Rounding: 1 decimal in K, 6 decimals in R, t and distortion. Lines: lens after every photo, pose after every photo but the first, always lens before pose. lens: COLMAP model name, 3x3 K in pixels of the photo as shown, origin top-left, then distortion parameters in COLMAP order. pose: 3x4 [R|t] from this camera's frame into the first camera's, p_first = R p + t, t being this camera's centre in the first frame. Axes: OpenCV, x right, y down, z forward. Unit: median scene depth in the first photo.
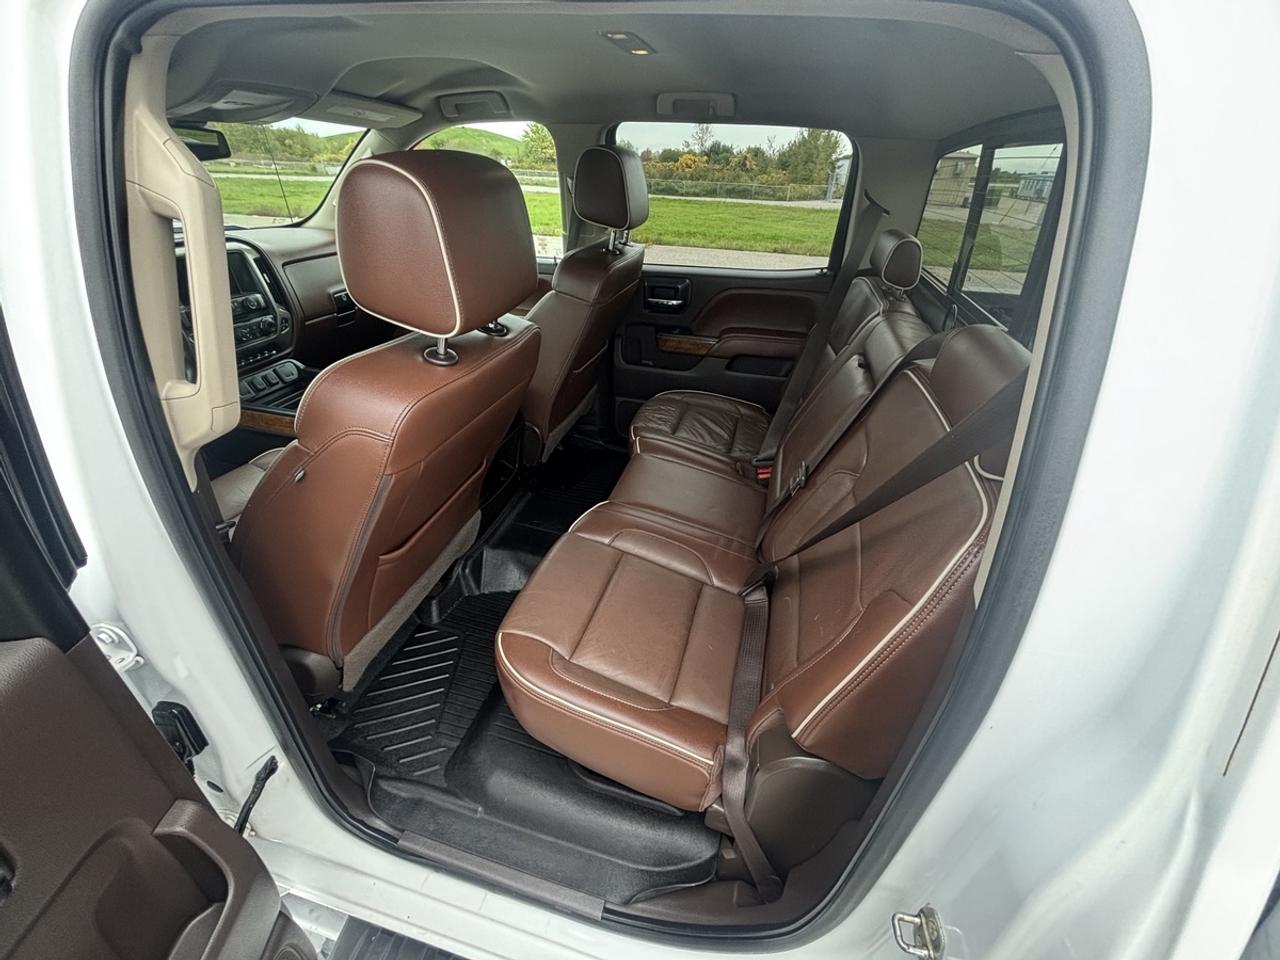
lens RADIAL K [[506.4, 0, 640.0], [0, 506.4, 480.0], [0, 0, 1]] dist [0.000437, -0.000060]
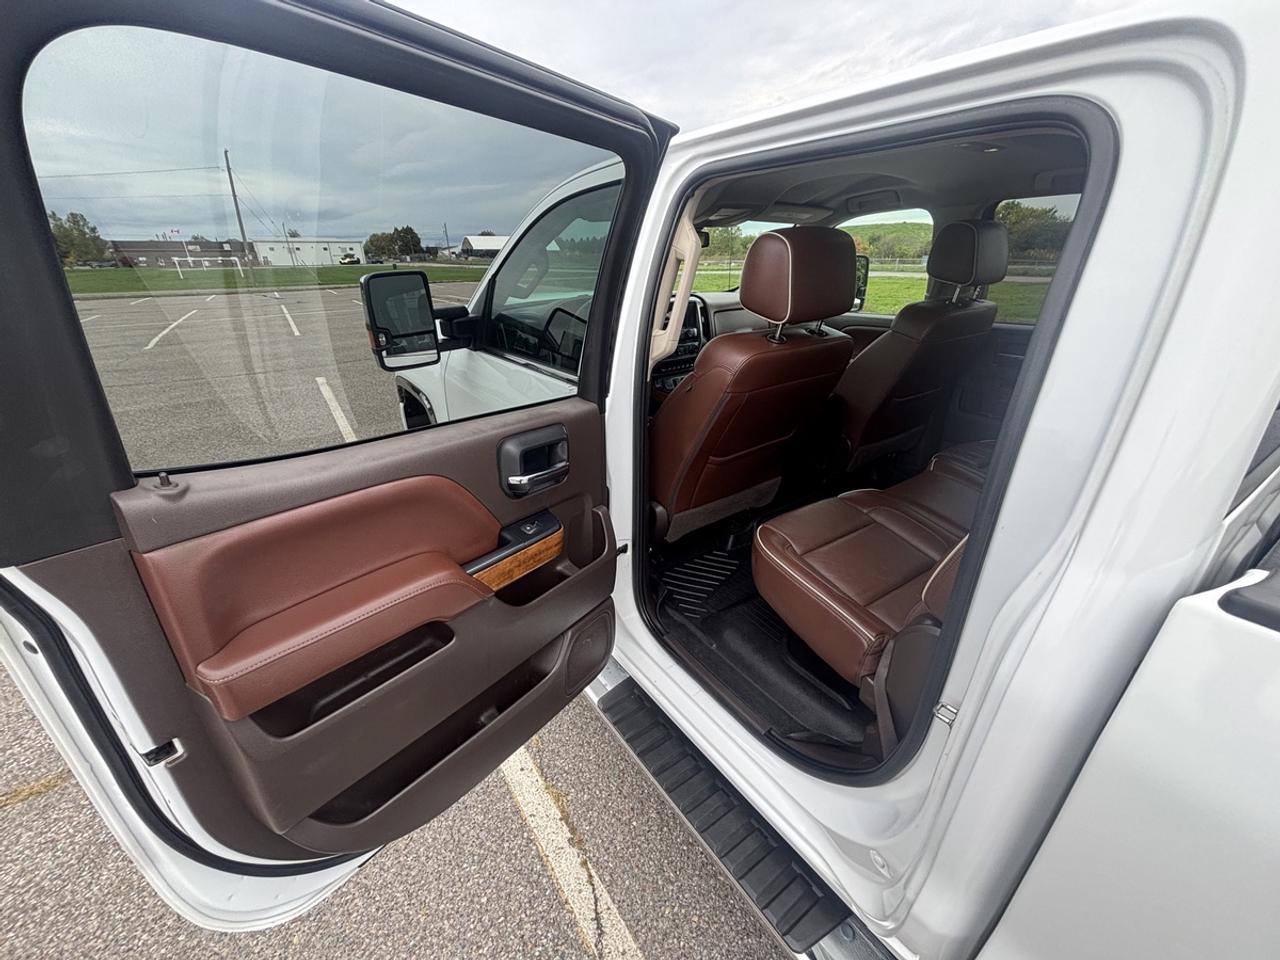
lens RADIAL K [[520.4, 0, 640.0], [0, 520.4, 480.0], [0, 0, 1]] dist [-0.000468, -0.000556]
pose [[0.754455, 0.219095, -0.618704, 0.304659], [-0.312821, 0.948722, -0.045497, 0.291070], [0.577010, 0.227869, 0.784306, -0.361110]]
